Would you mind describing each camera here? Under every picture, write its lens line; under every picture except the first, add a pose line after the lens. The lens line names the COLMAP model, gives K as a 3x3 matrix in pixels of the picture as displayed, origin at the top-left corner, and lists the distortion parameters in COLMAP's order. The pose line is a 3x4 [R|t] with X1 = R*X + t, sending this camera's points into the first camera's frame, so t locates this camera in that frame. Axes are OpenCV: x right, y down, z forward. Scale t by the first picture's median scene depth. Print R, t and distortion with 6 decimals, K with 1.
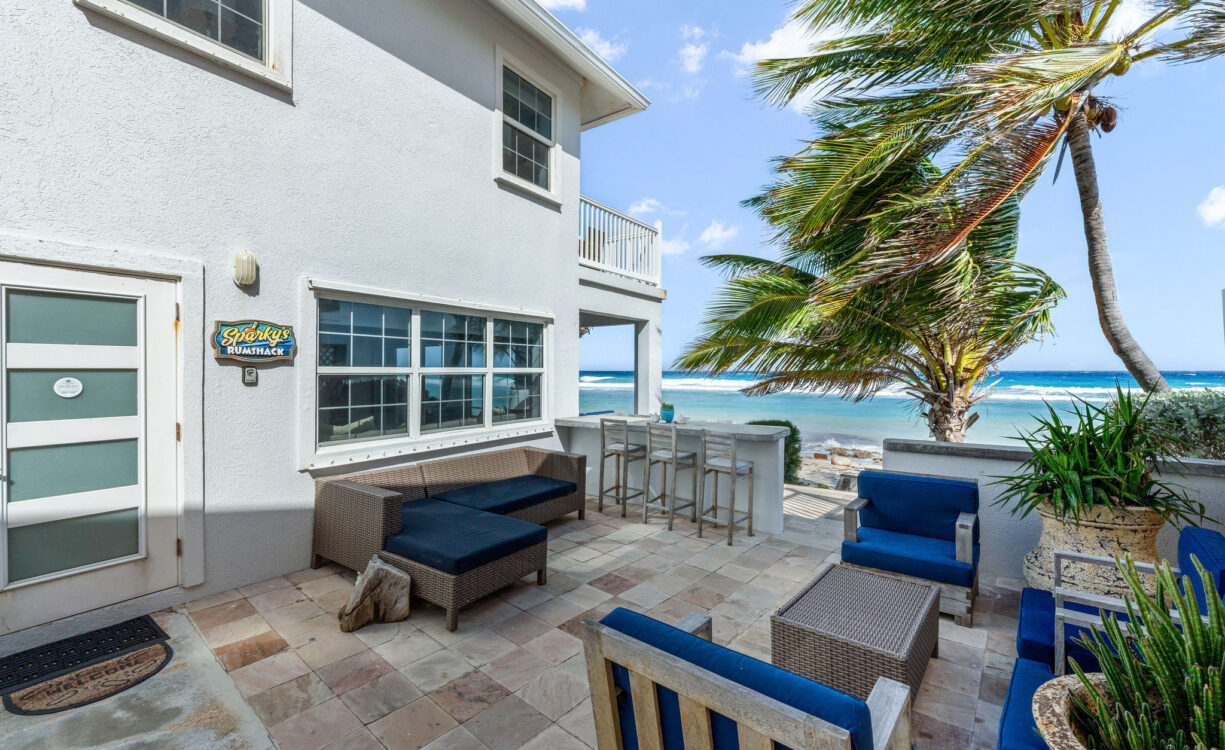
lens RADIAL K [[500.0, 0, 623.4], [0, 500.0, 371.3], [0, 0, 1]] dist [-0.001006, -0.000152]
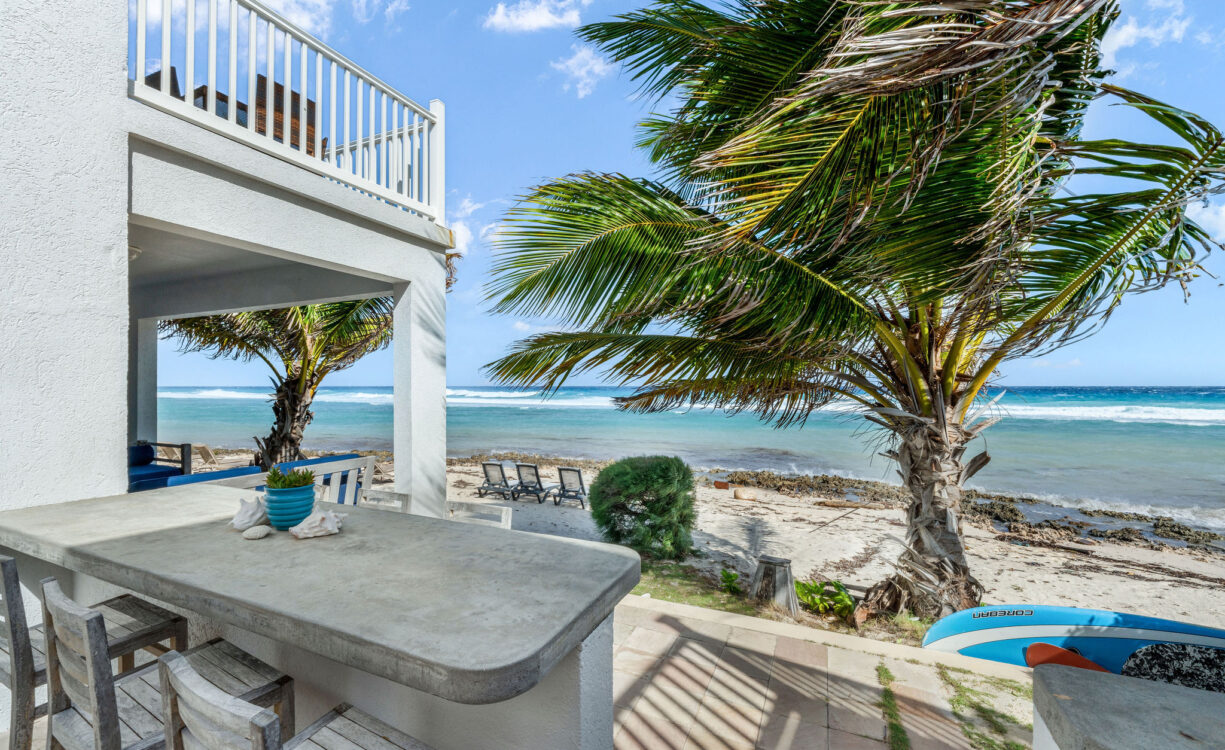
lens RADIAL K [[500.0, 0, 613.8], [0, 500.0, 382.2], [0, 0, 1]] dist [-0.001006, -0.000152]
pose [[0.989629, 0.001610, 0.143637, 0.202634], [-0.001638, 0.999999, 0.000080, 0.004321], [-0.143637, -0.000314, 0.989630, 0.483441]]
